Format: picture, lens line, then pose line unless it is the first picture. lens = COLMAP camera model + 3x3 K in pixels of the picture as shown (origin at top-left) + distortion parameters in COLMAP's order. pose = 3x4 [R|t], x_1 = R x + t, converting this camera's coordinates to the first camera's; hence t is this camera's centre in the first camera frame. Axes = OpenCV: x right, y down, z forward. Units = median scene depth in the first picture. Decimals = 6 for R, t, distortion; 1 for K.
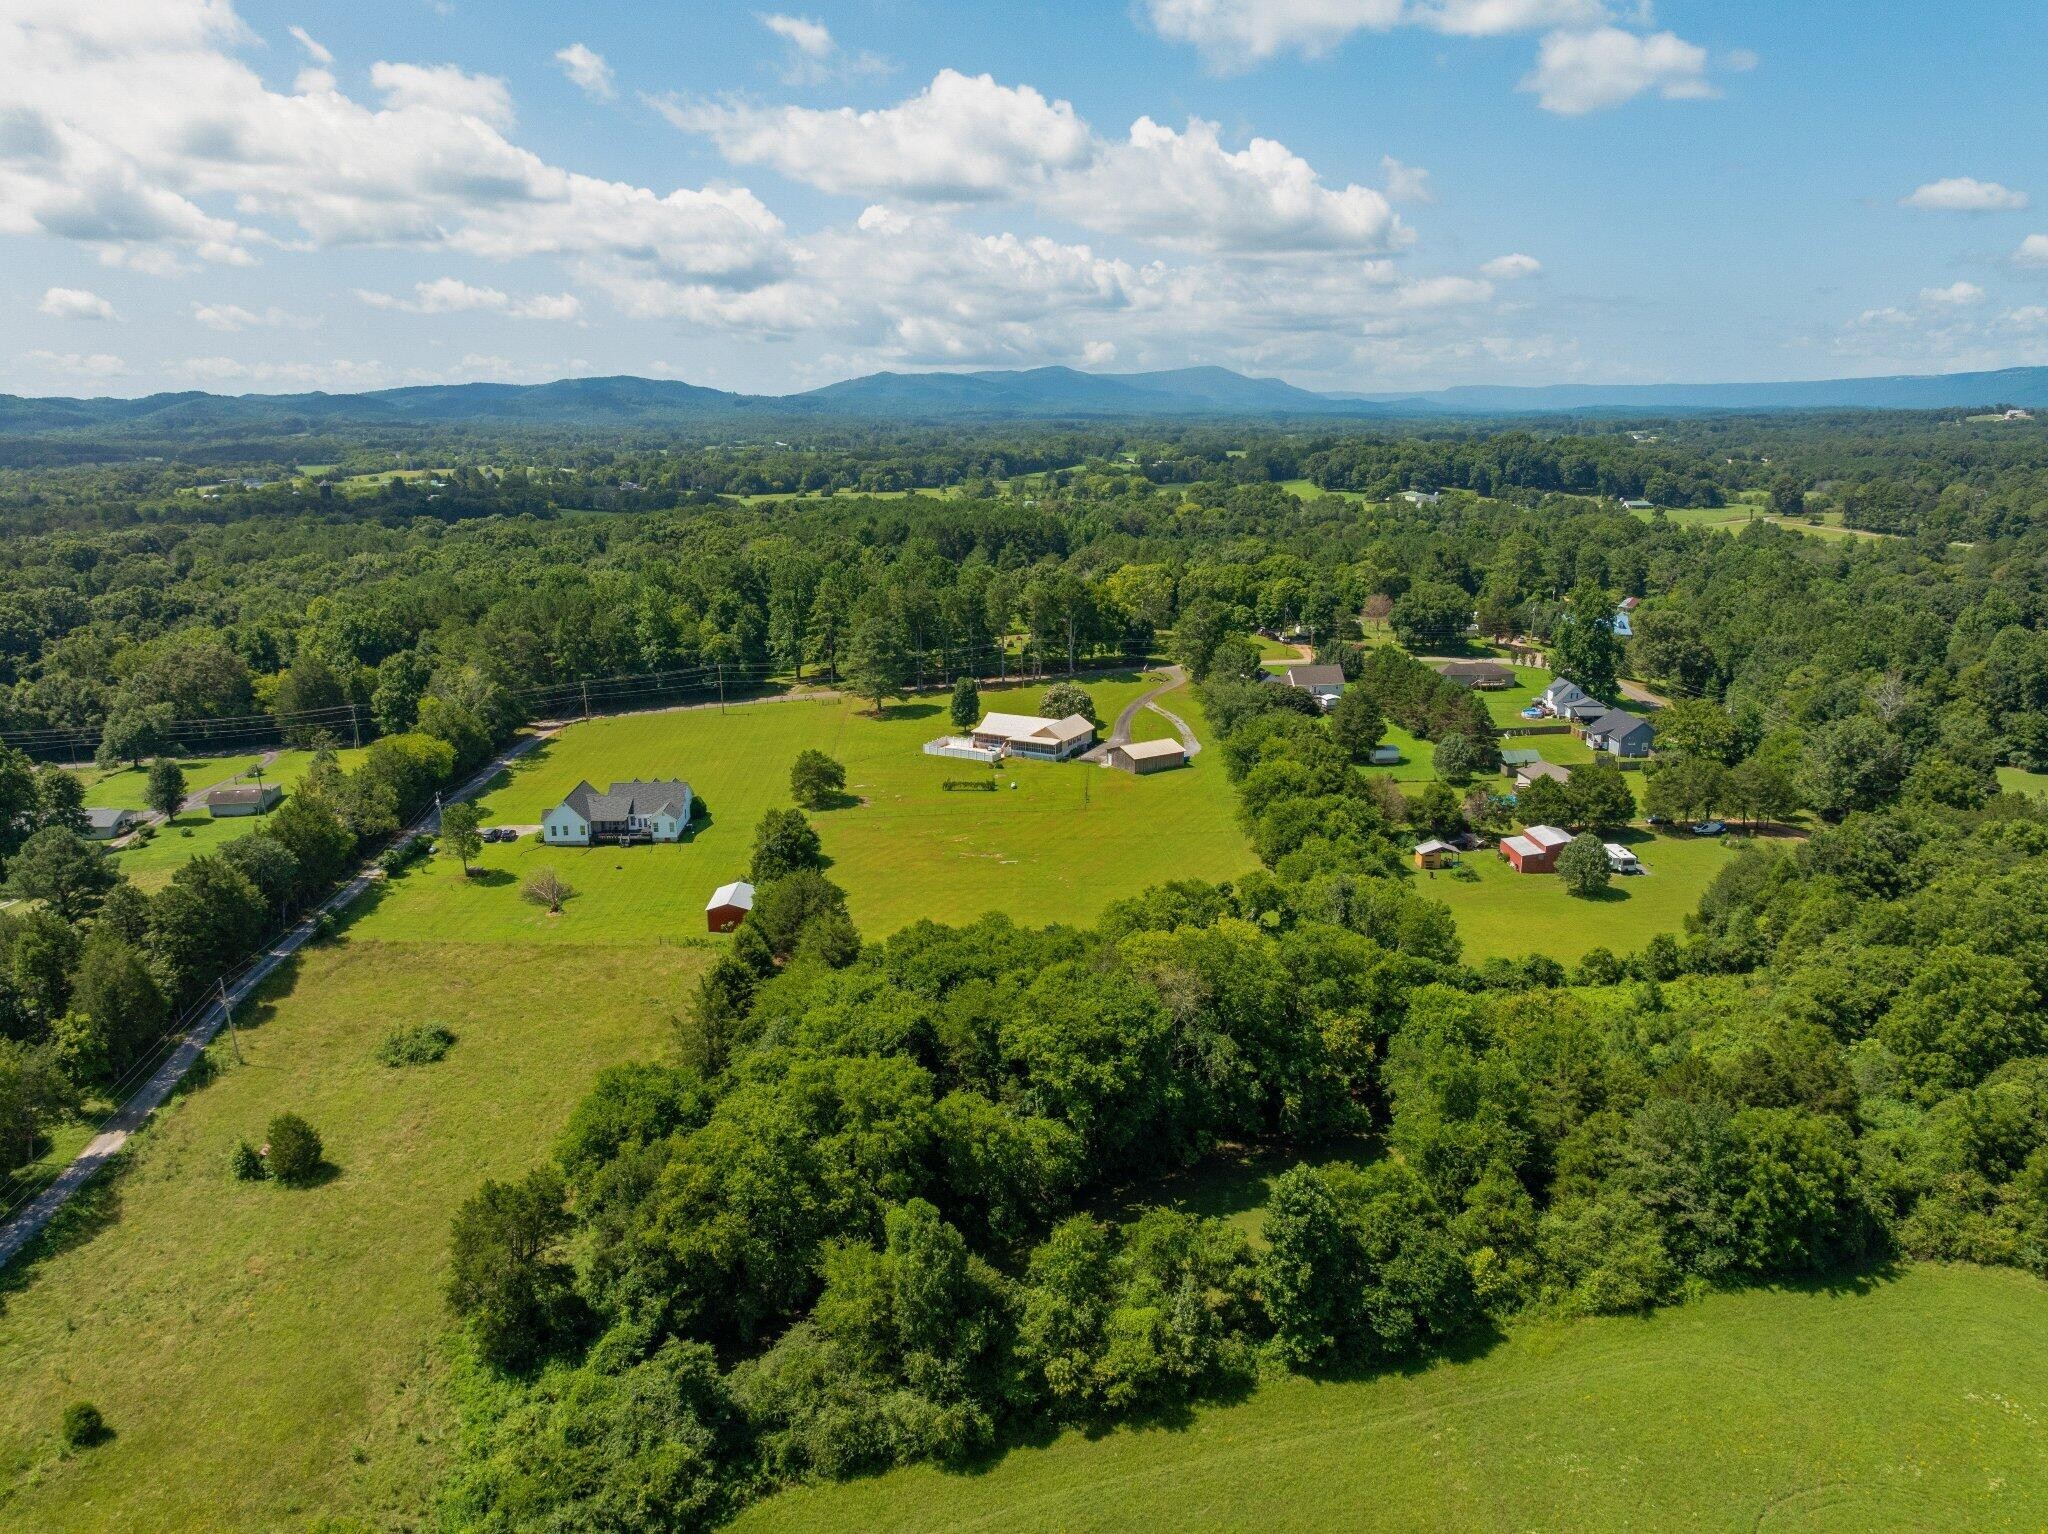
lens RADIAL K [[1447.1, 0, 1024.0], [0, 1447.1, 767.0], [0, 0, 1]] dist [-0.064806, 0.027432]
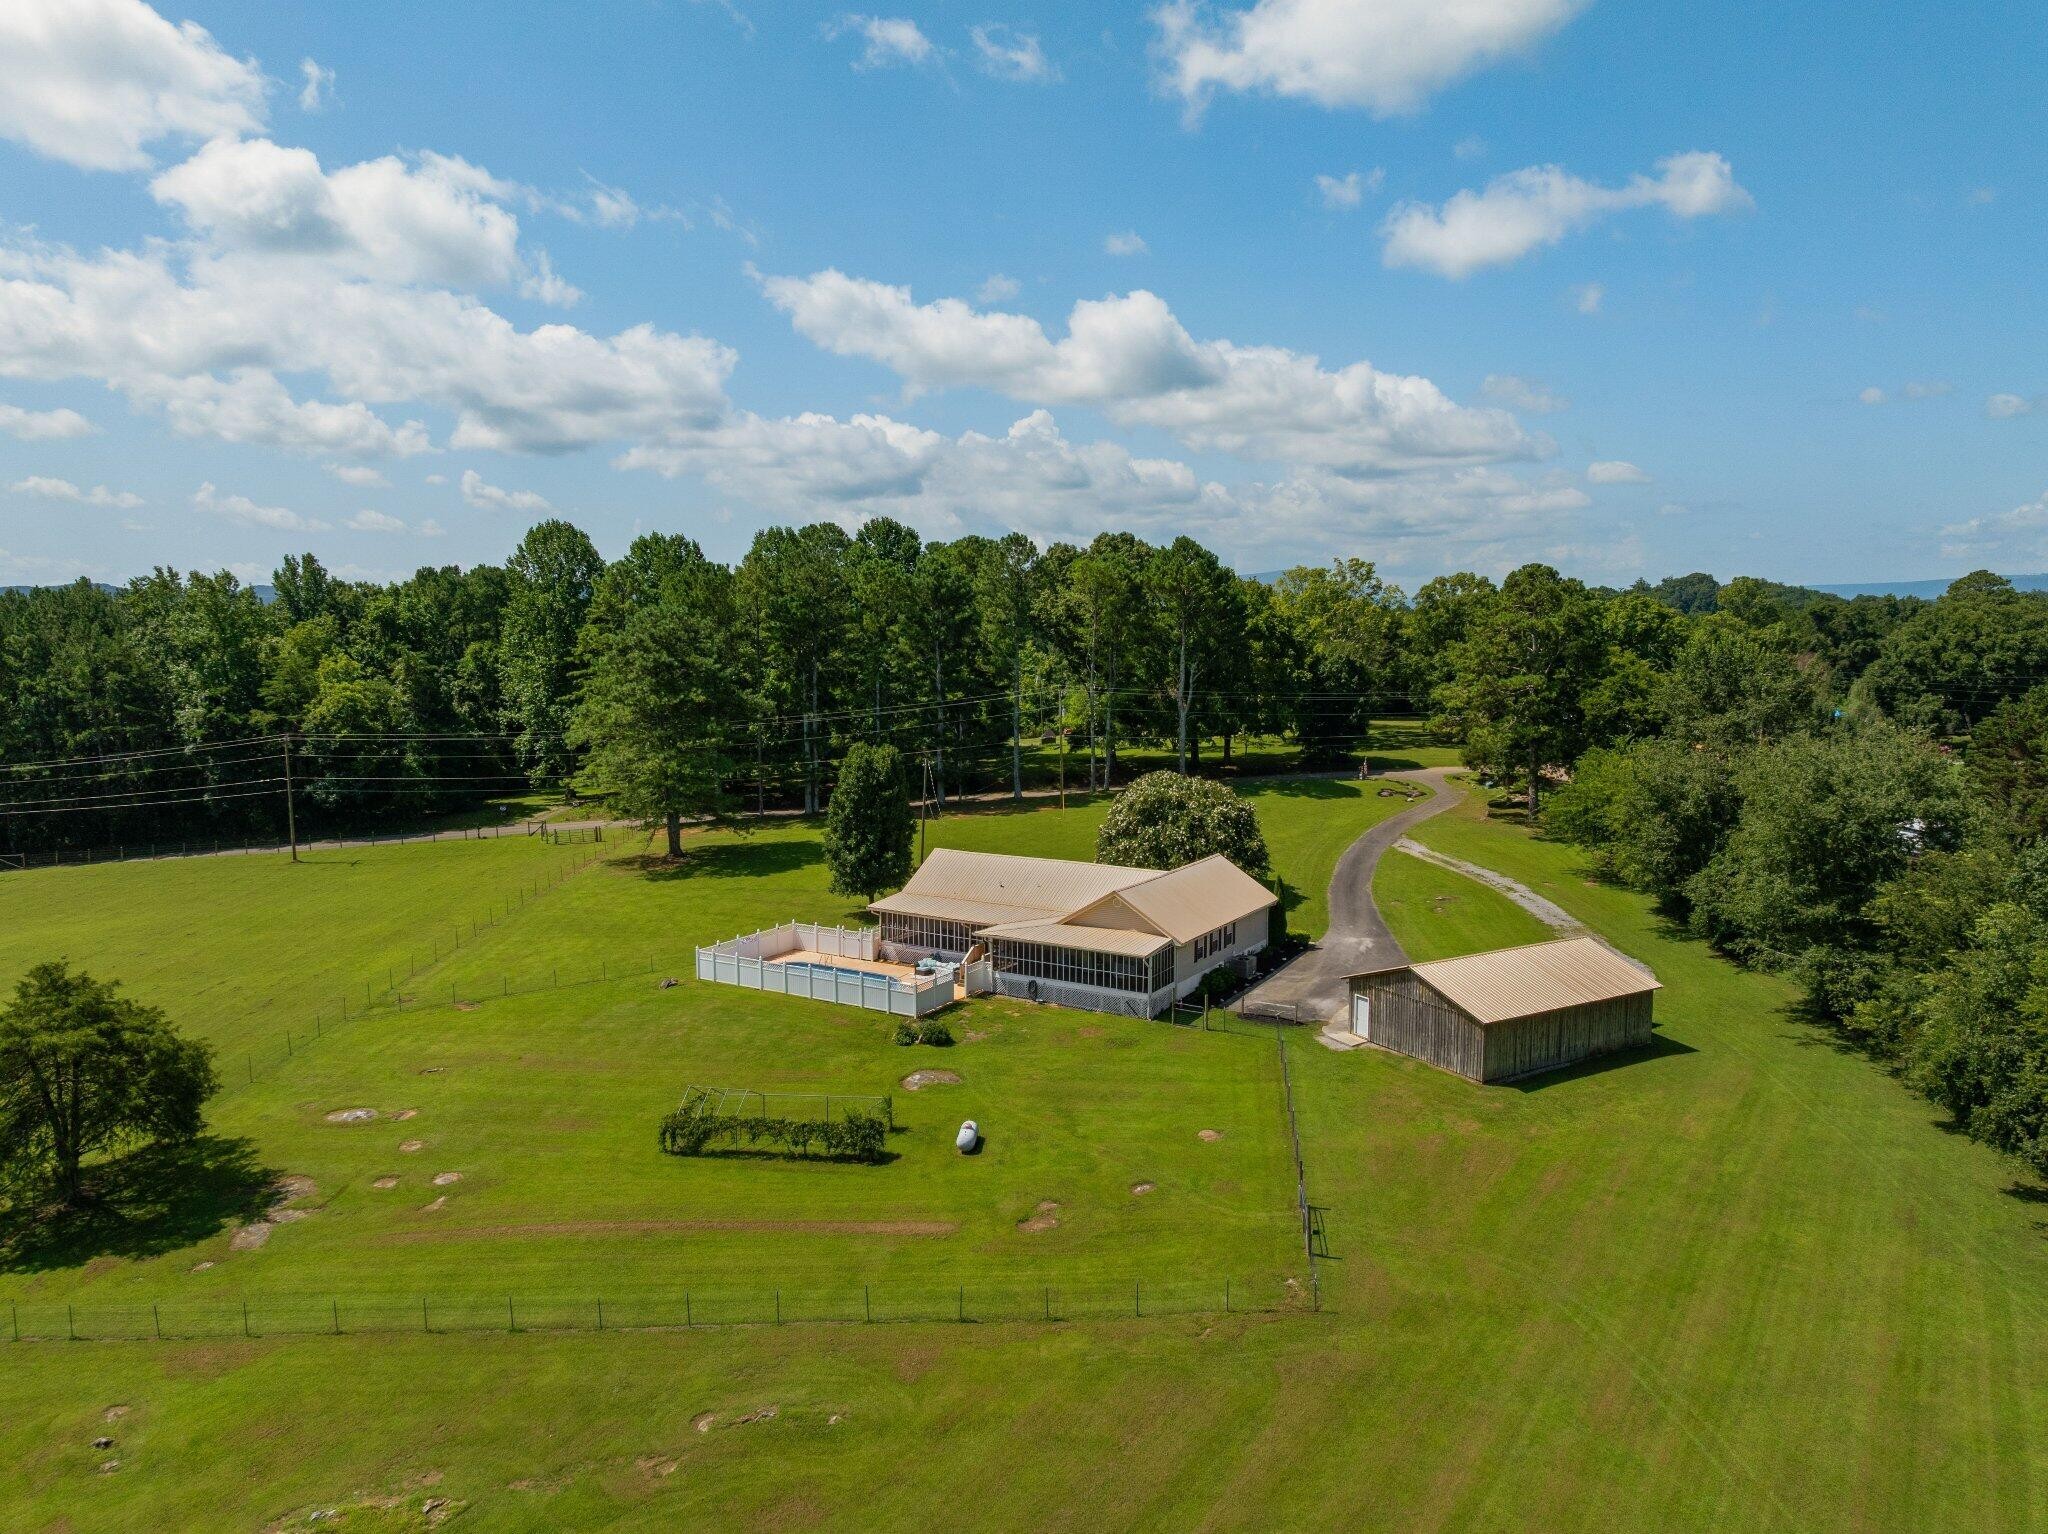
lens RADIAL K [[1447.1, 0, 1024.0], [0, 1447.1, 767.0], [0, 0, 1]] dist [-0.064806, 0.027432]
pose [[0.998300, 0.005335, -0.058040, 0.013215], [-0.013396, 0.990146, -0.139400, -0.011965], [0.056724, 0.139941, 0.988534, 0.692170]]
